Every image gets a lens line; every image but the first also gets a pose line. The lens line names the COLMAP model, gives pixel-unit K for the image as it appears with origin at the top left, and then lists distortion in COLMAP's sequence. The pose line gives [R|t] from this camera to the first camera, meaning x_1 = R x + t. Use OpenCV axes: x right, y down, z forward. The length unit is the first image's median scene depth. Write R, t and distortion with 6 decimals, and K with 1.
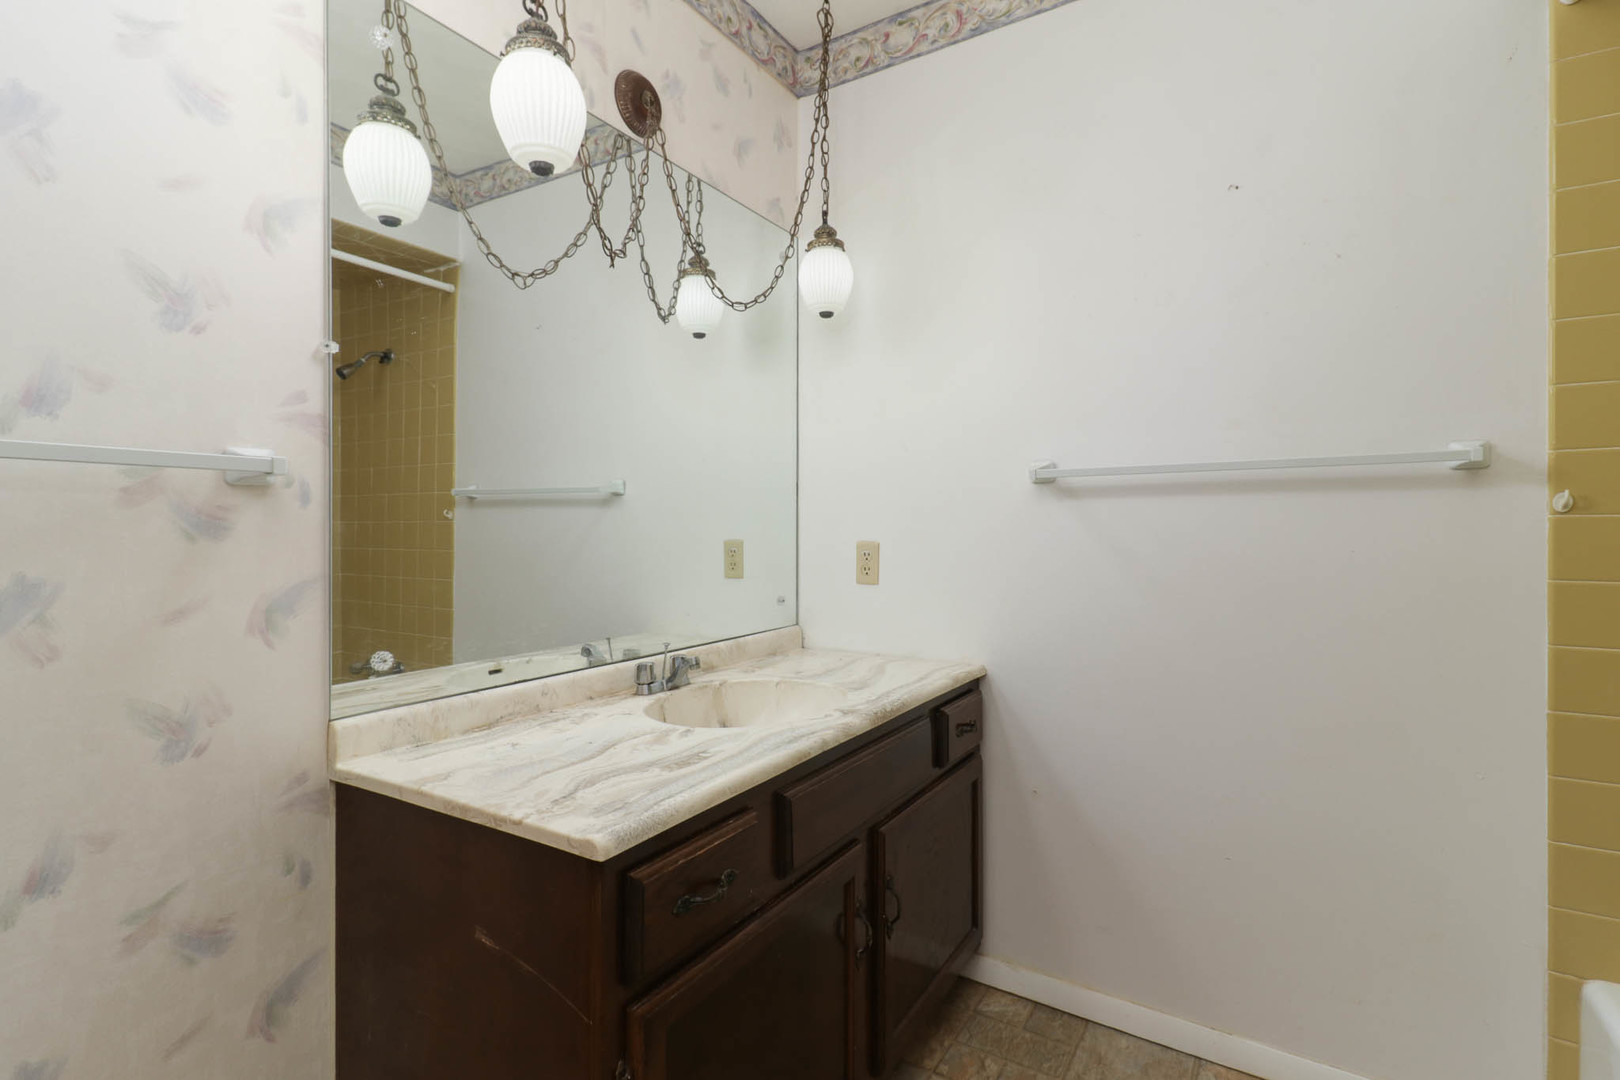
lens RADIAL K [[776.3, 0, 809.0], [0, 776.3, 531.0], [0, 0, 1]] dist [0.021528, -0.000742]
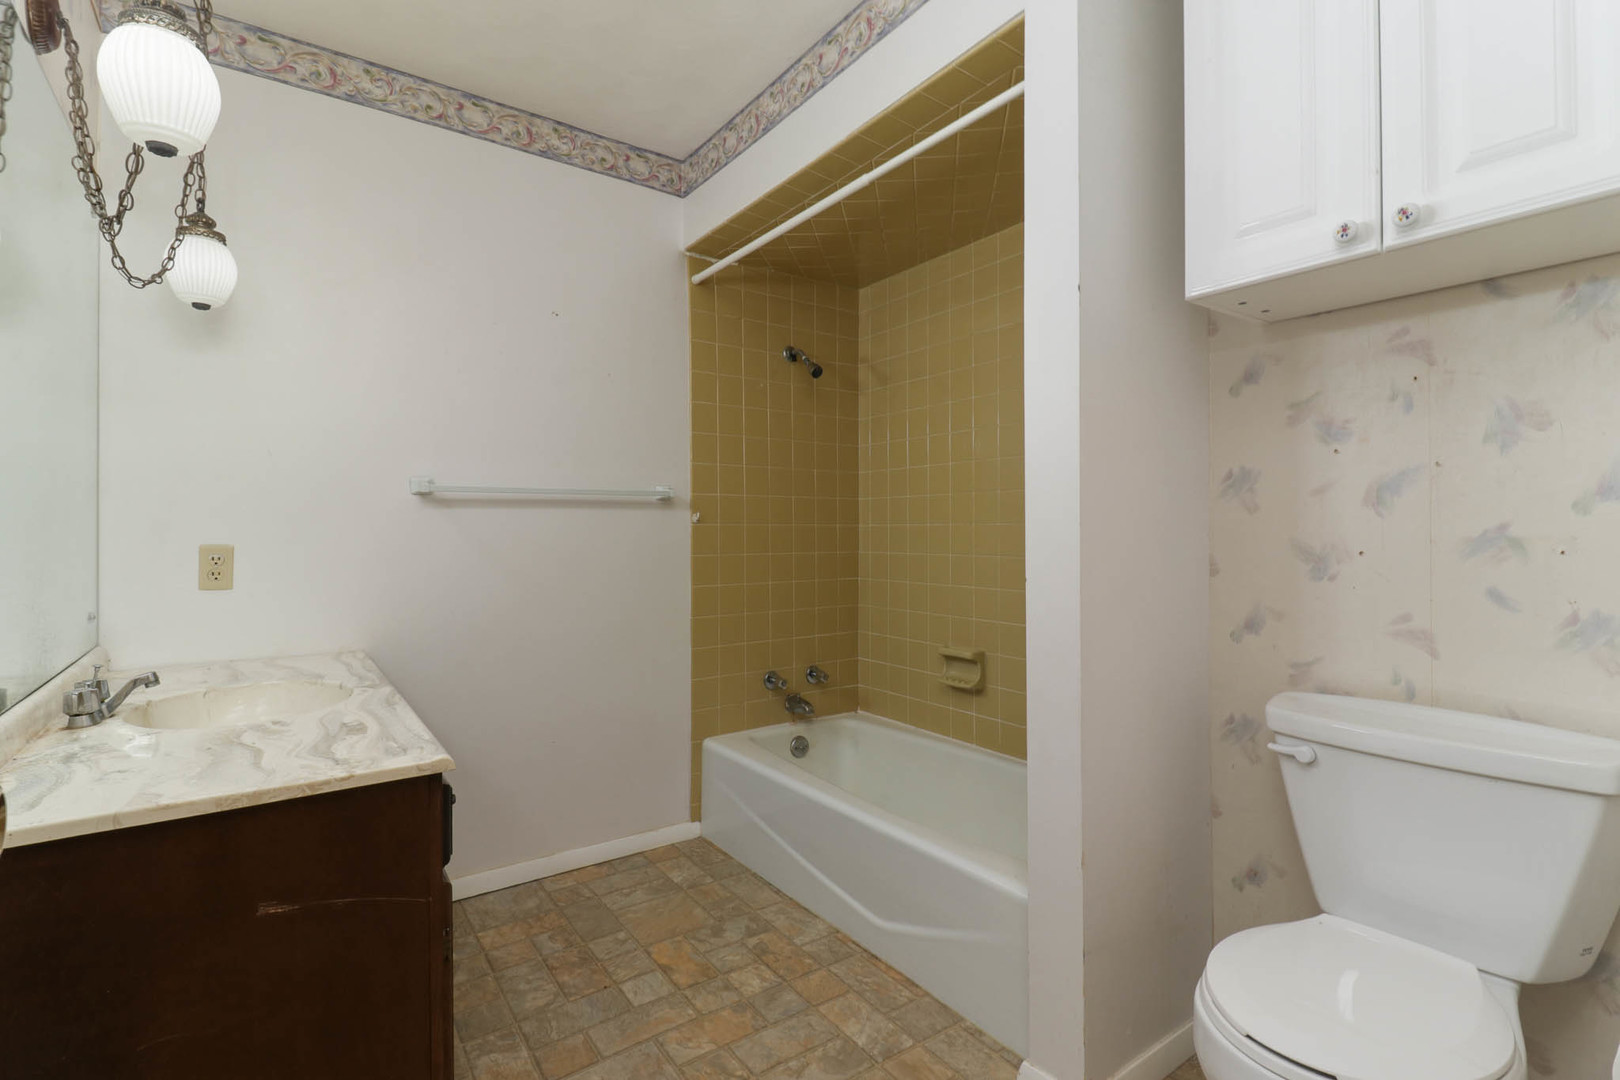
lens RADIAL K [[758.3, 0, 813.6], [0, 758.3, 528.2], [0, 0, 1]] dist [0.000040, 0.000017]
pose [[0.384954, 0.002862, 0.922931, -0.626009], [0.004356, 0.999978, -0.004918, 0.001109], [-0.922925, 0.005914, 0.384933, -0.055241]]
